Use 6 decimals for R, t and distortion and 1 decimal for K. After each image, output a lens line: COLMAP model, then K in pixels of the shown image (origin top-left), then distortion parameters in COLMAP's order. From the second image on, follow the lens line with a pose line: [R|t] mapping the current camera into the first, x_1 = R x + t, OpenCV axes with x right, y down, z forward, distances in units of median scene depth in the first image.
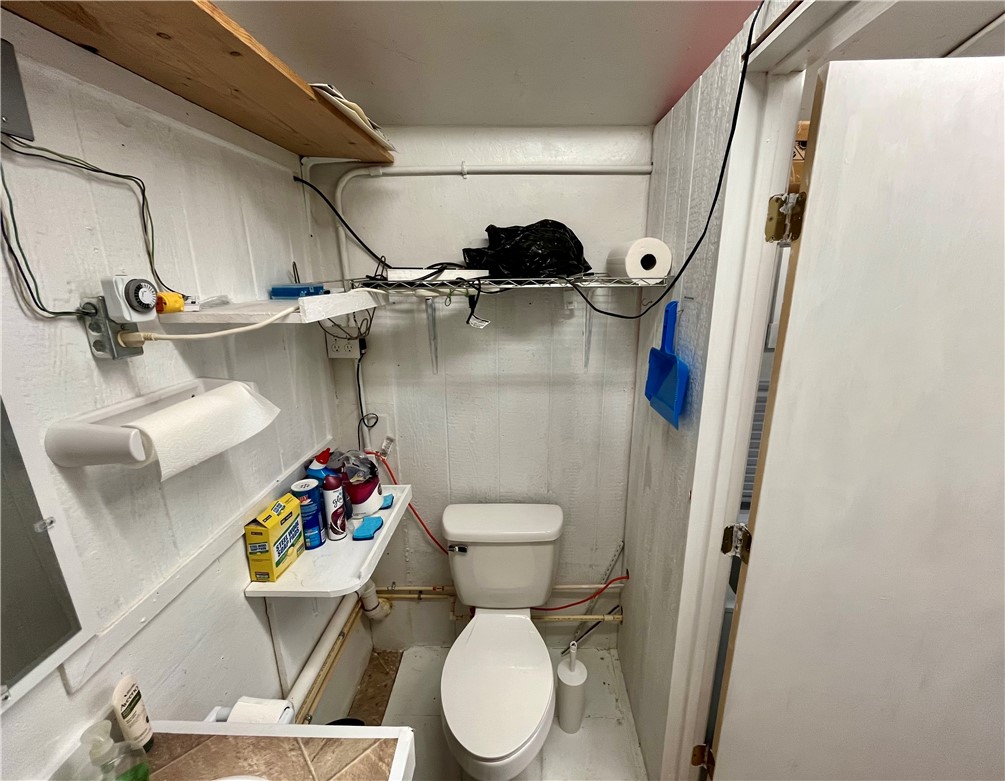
lens RADIAL K [[436.5, 0, 506.2], [0, 436.5, 390.6], [0, 0, 1]] dist [-0.000360, -0.000043]
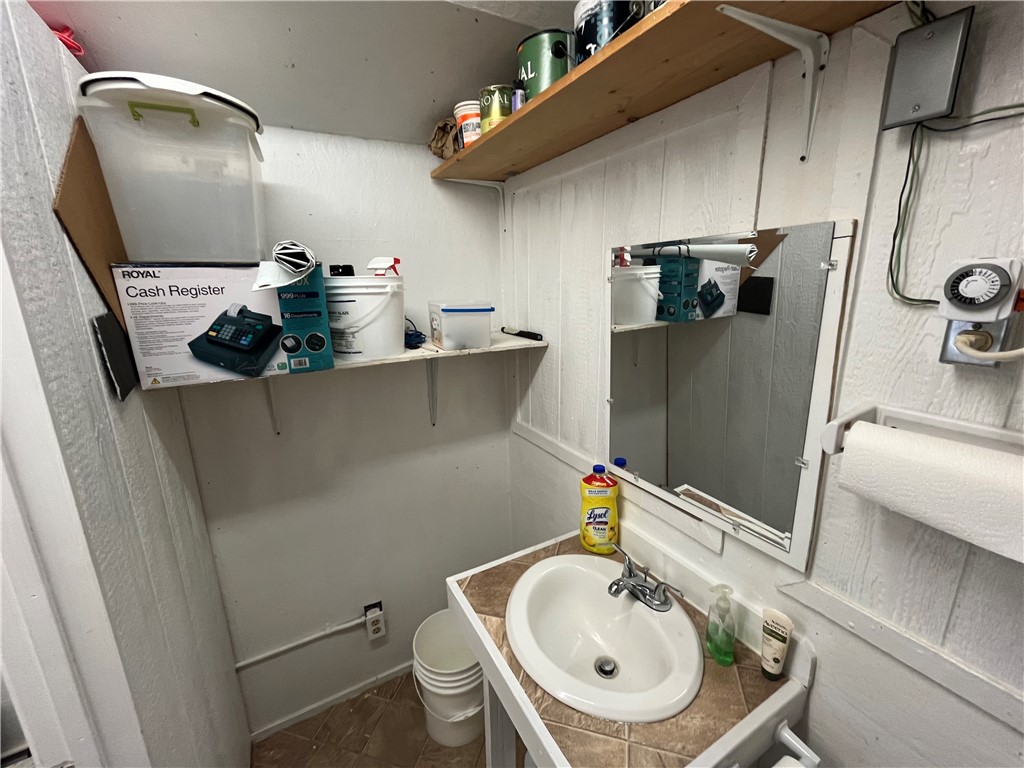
lens RADIAL K [[420.9, 0, 510.8], [0, 420.9, 382.2], [0, 0, 1]] dist [-0.001623, -0.000104]
pose [[-0.847091, 0.154175, -0.508592, 0.196259], [-0.112267, 0.883485, 0.454808, -0.297158], [0.519454, 0.442362, -0.731084, 1.136446]]
